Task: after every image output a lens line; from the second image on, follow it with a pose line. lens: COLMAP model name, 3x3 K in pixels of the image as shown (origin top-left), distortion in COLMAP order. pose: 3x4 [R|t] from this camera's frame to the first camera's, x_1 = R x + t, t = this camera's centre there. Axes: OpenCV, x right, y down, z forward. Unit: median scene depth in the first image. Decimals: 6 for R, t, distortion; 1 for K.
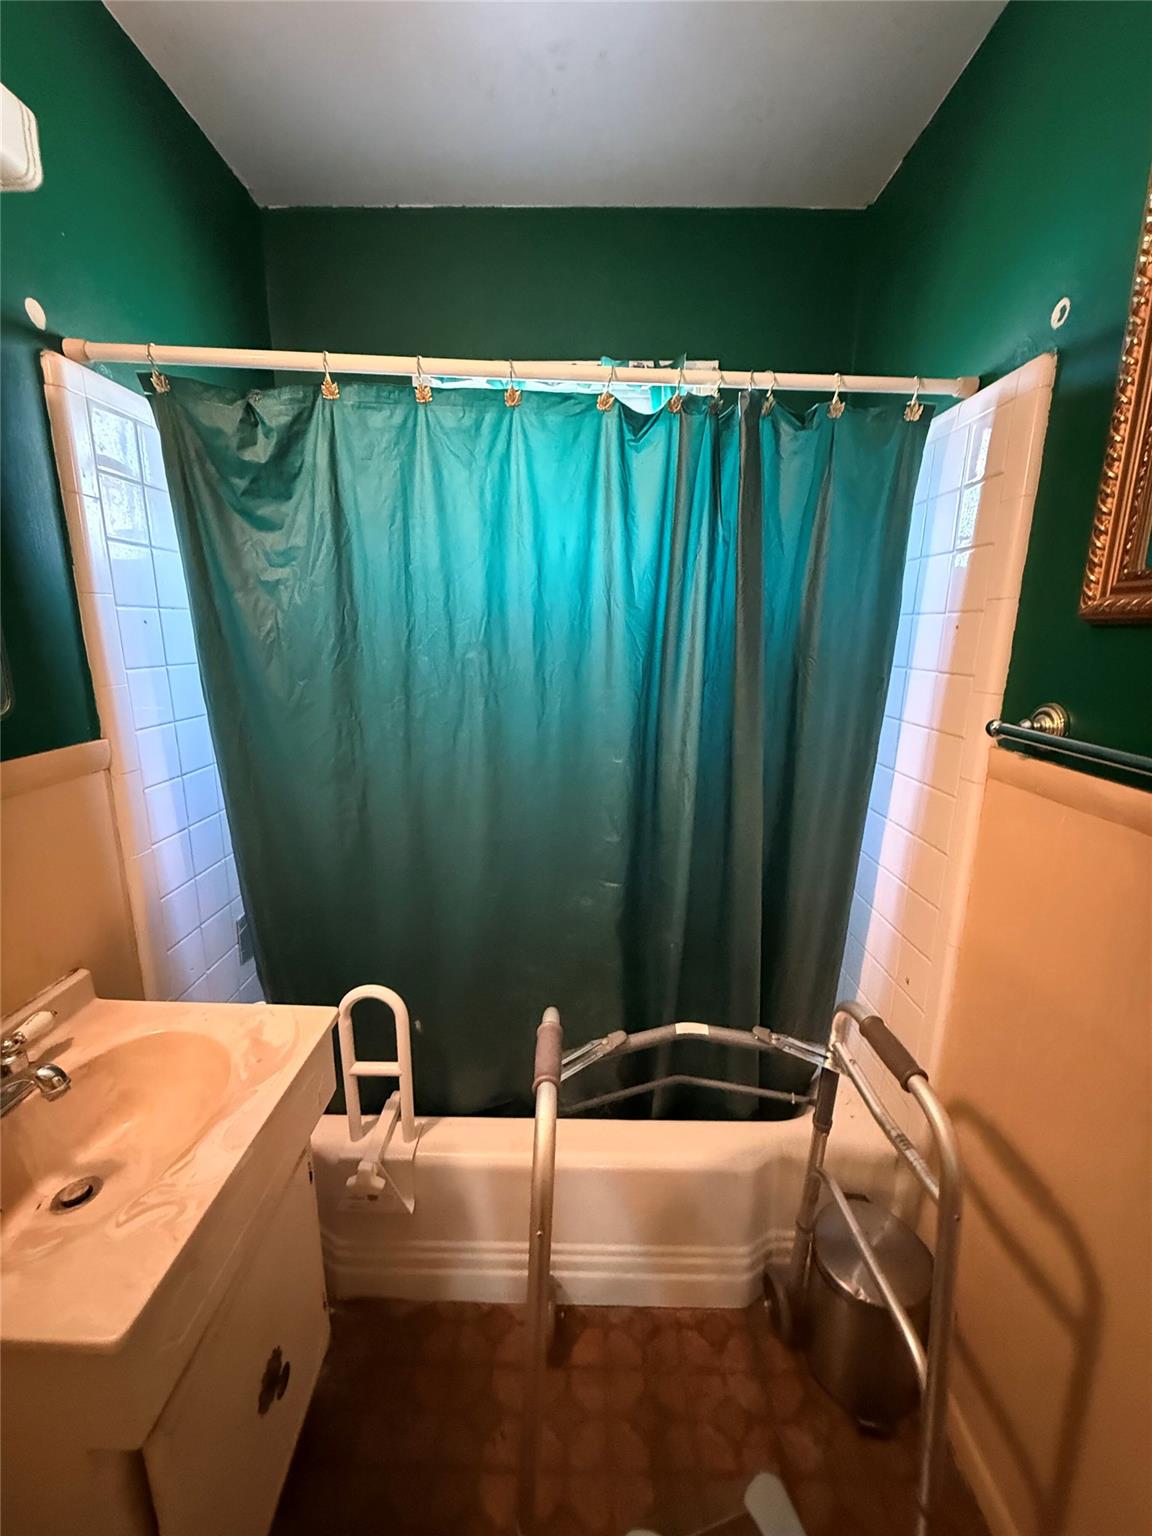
lens RADIAL K [[610.9, 0, 576.2], [0, 610.9, 762.7], [0, 0, 1]] dist [-0.000991, 0.000181]
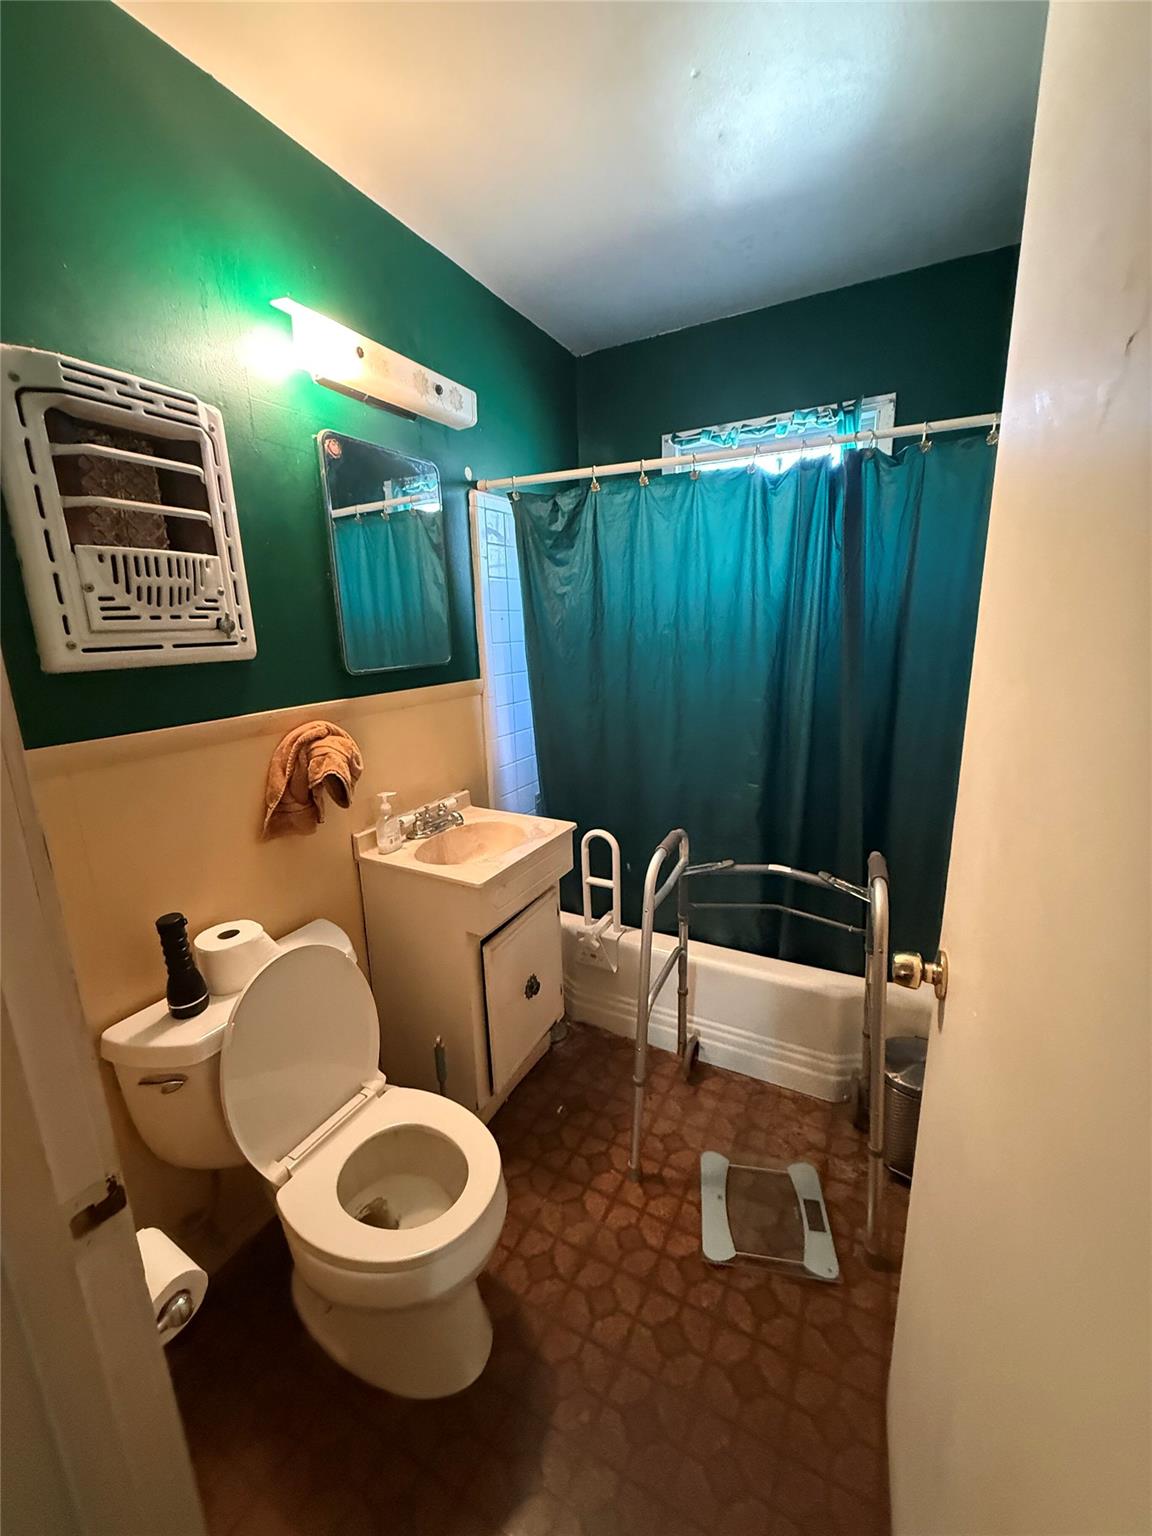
lens RADIAL K [[610.9, 0, 575.9], [0, 610.9, 763.8], [0, 0, 1]] dist [-0.000991, 0.000181]
pose [[0.887770, 0.070849, -0.454802, 0.417433], [-0.064126, 0.997484, 0.030214, 0.156084], [0.455798, 0.002341, 0.890080, -0.620074]]
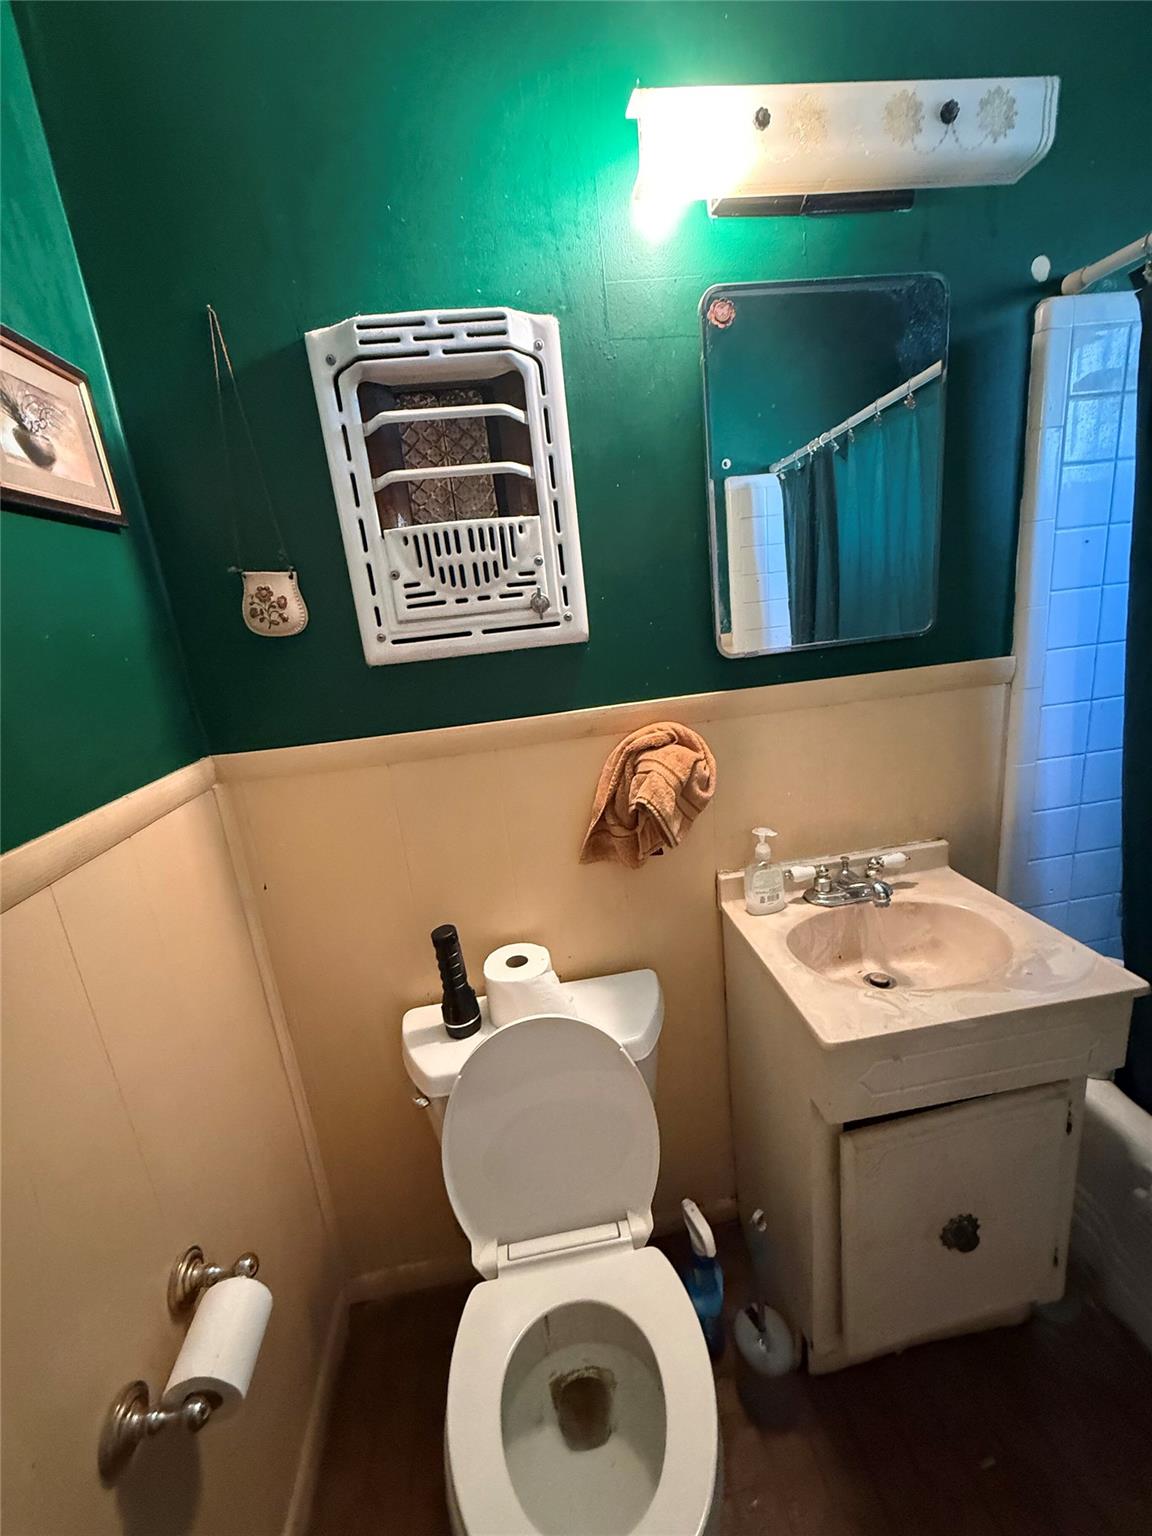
lens RADIAL K [[610.9, 0, 572.5], [0, 610.9, 763.5], [0, 0, 1]] dist [-0.000991, 0.000181]
pose [[0.135909, 0.218814, -0.966255, 0.246289], [-0.109133, 0.972676, 0.204918, 0.011678], [0.984692, 0.077600, 0.156076, 0.041159]]
